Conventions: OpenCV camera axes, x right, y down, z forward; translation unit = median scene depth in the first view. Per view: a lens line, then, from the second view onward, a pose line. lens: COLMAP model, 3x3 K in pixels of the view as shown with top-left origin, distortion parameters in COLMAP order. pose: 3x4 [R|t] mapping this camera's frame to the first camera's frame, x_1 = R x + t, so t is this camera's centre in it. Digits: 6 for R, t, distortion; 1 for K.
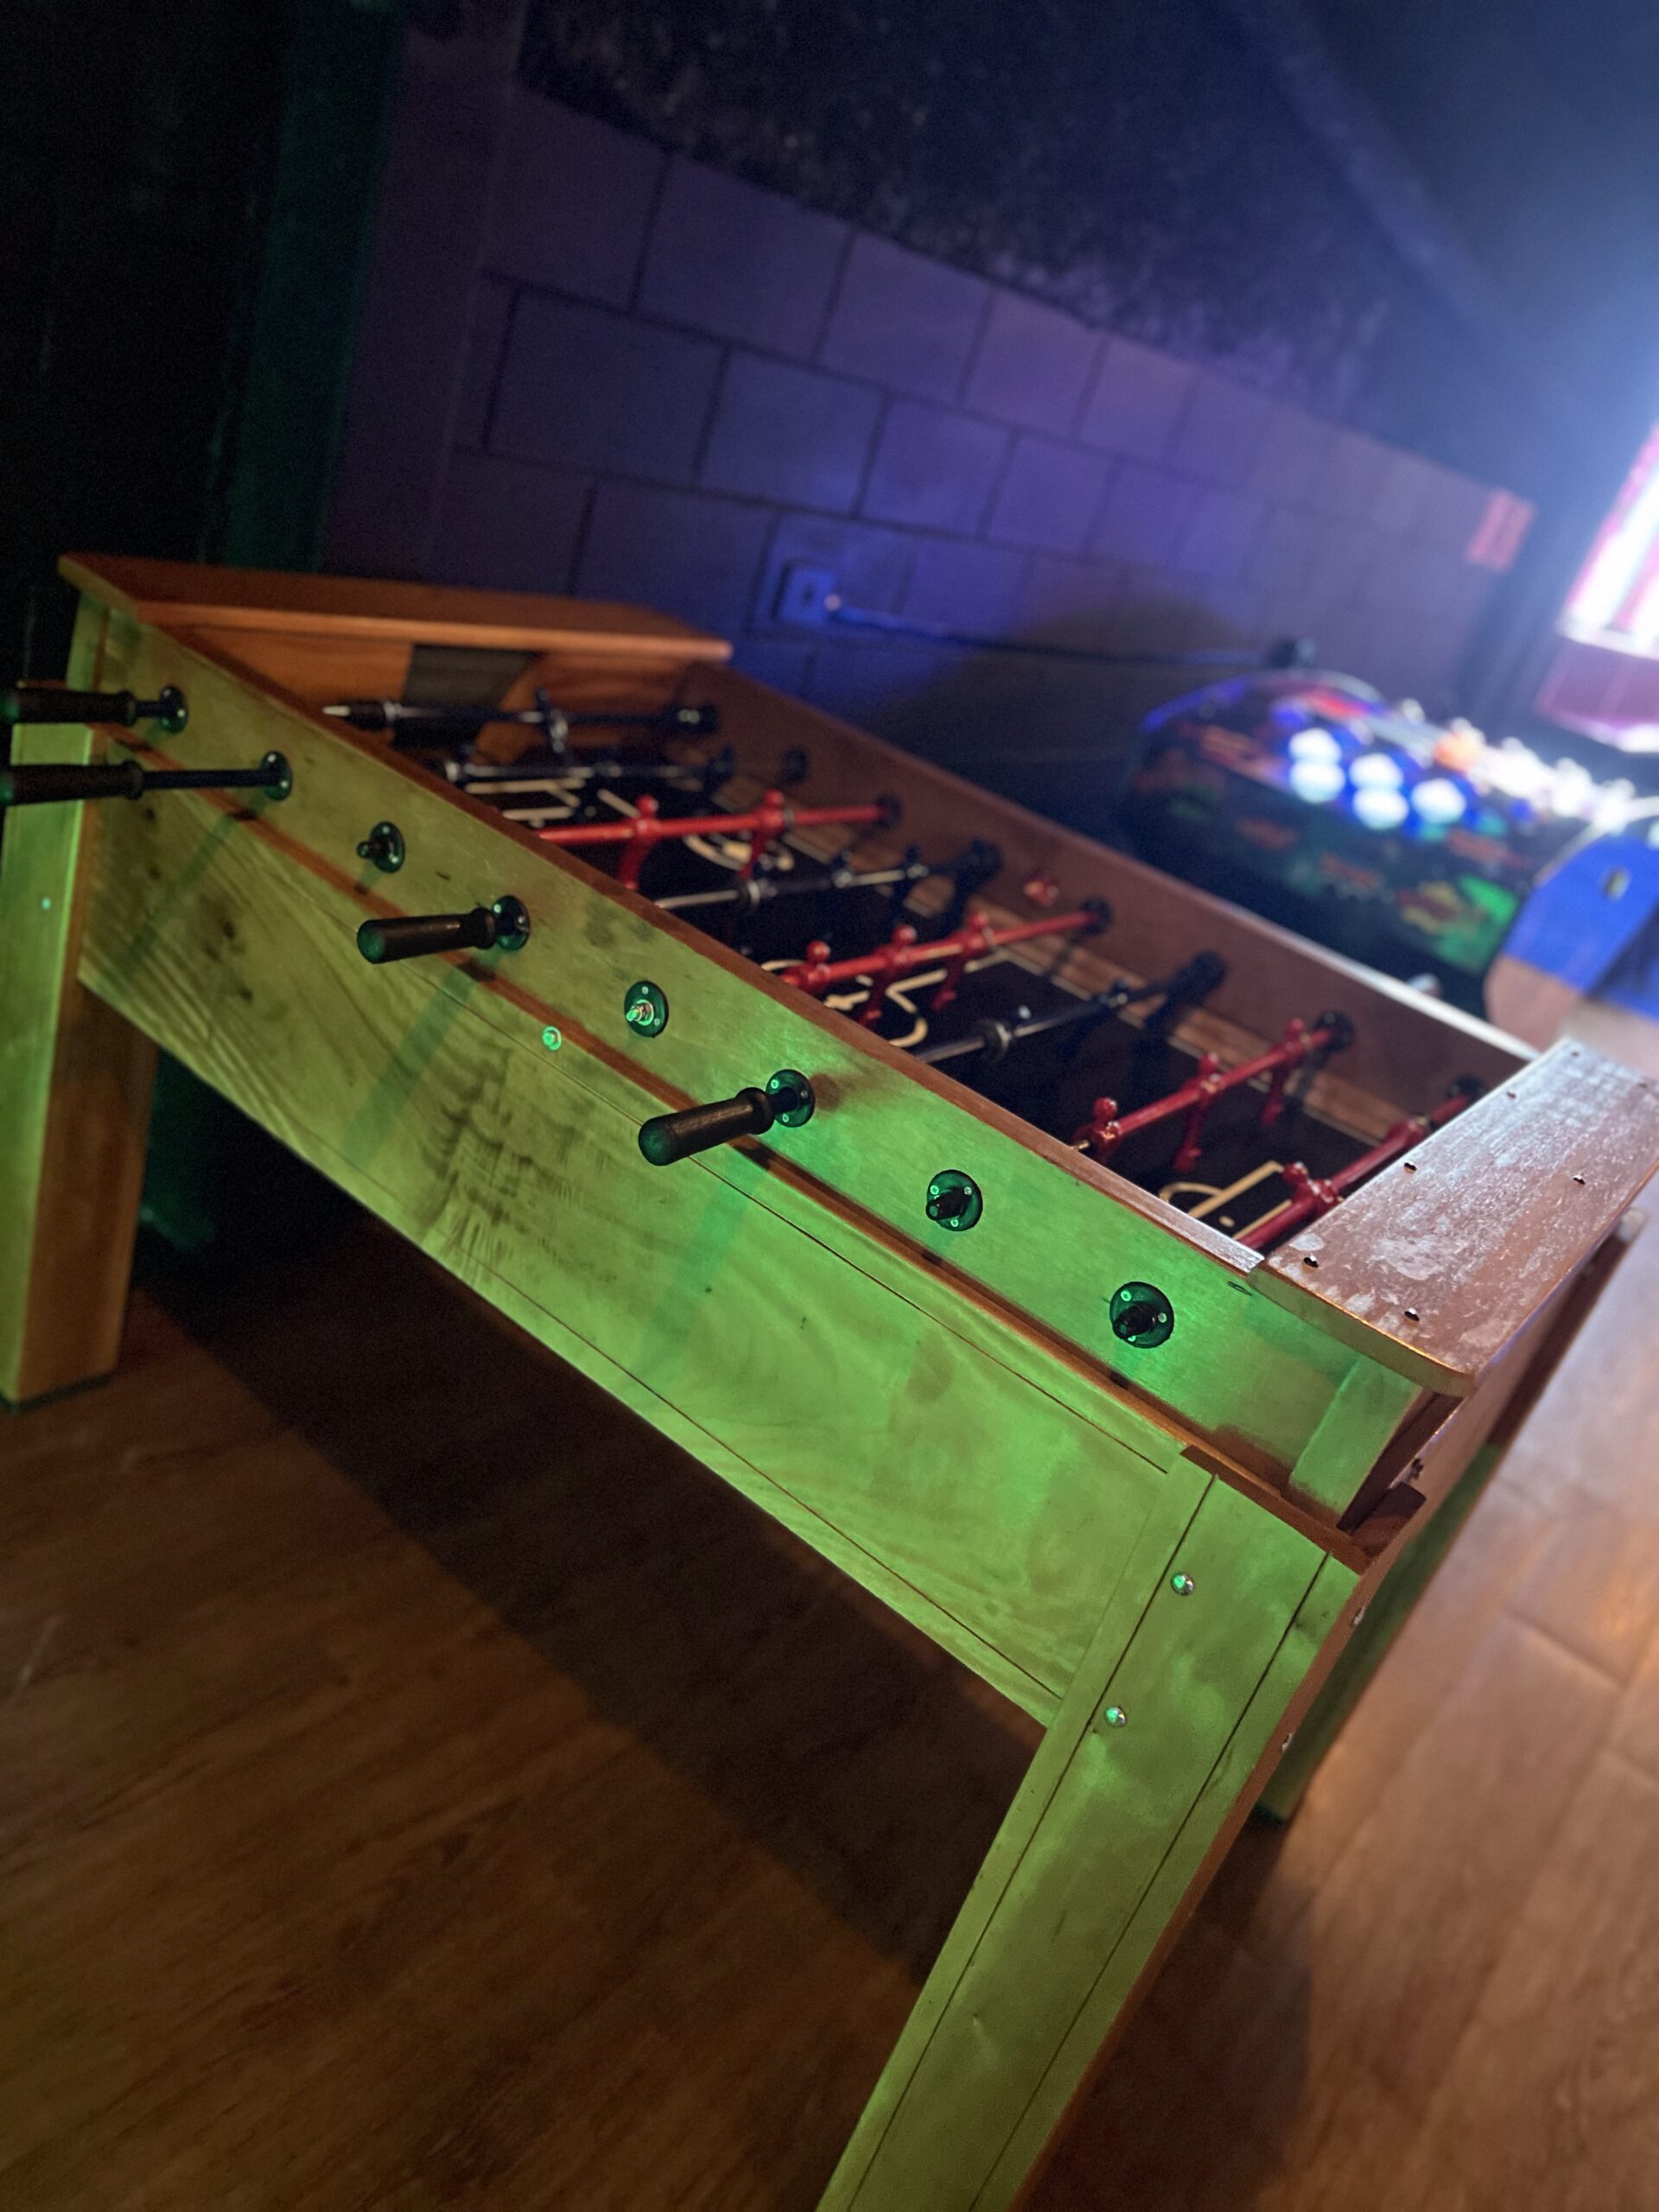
lens RADIAL K [[1684.0, 0, 823.8], [0, 1684.0, 1114.7], [0, 0, 1]] dist [0.049369, -0.050365]
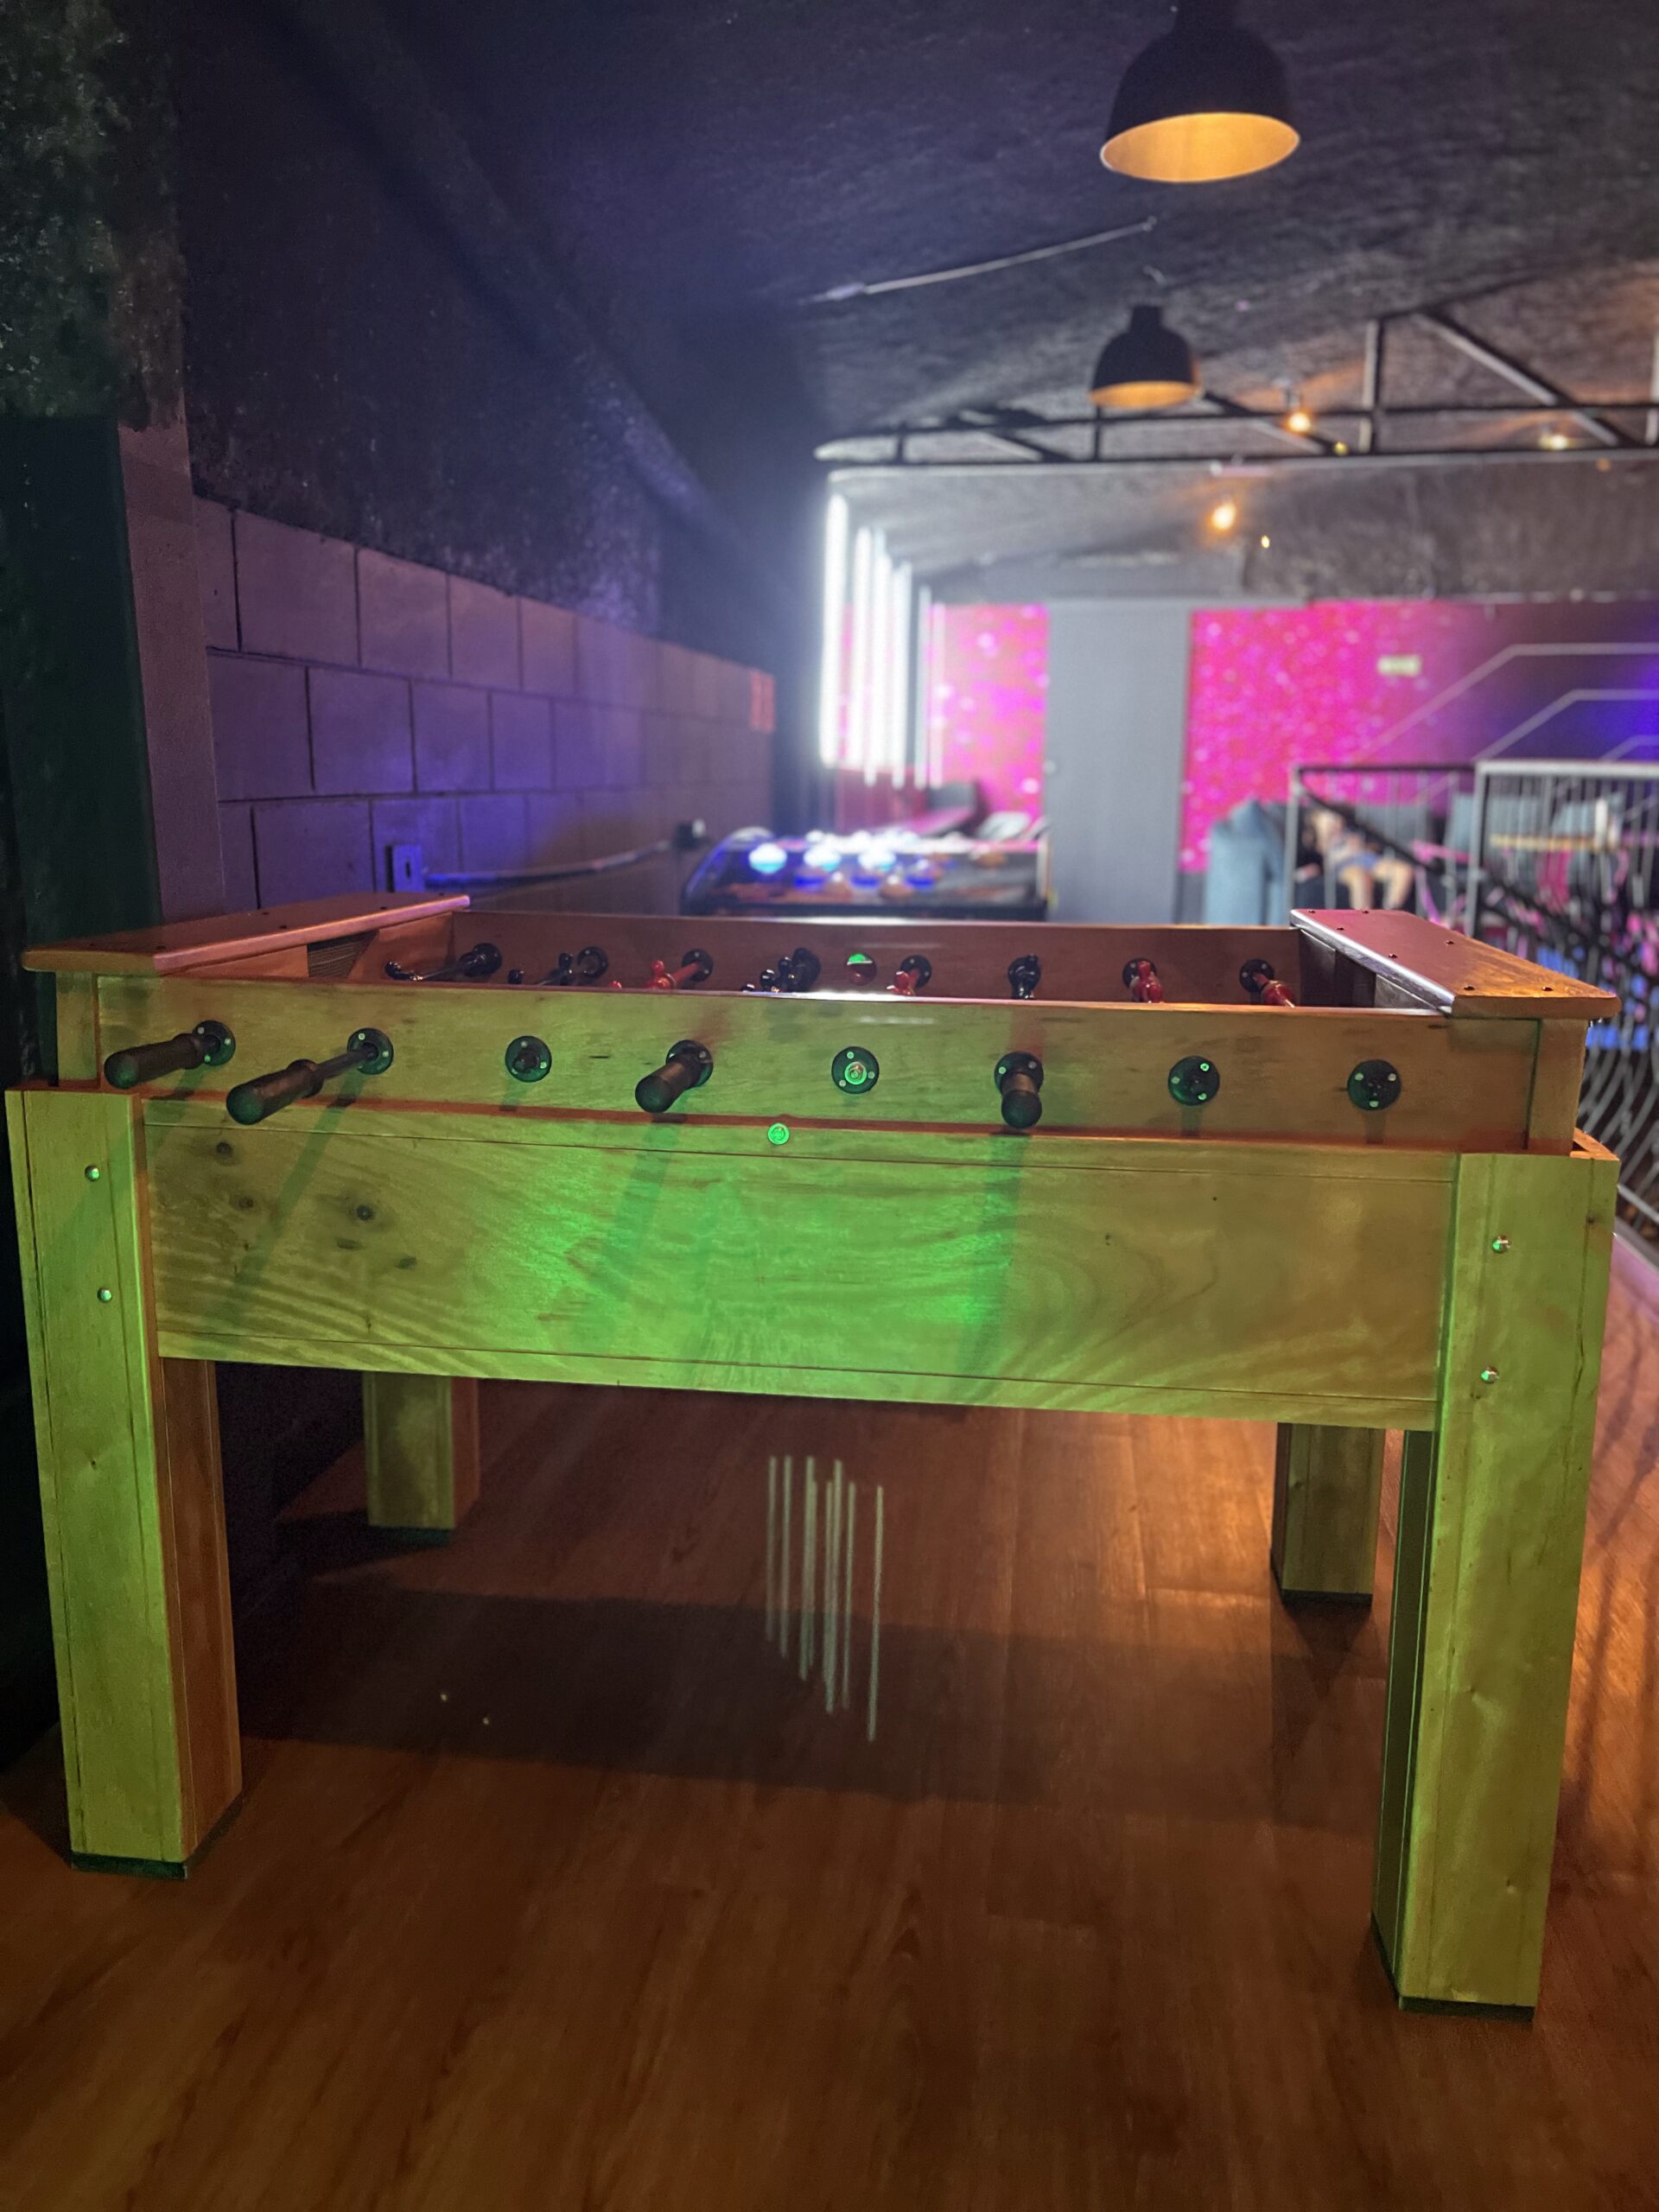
lens RADIAL K [[1684.0, 0, 835.8], [0, 1684.0, 1095.0], [0, 0, 1]] dist [0.049369, -0.050365]
pose [[0.826584, -0.371917, 0.422417, -0.479915], [0.438747, 0.895900, -0.069745, 0.021656], [-0.352505, 0.242984, 0.903714, -0.037551]]
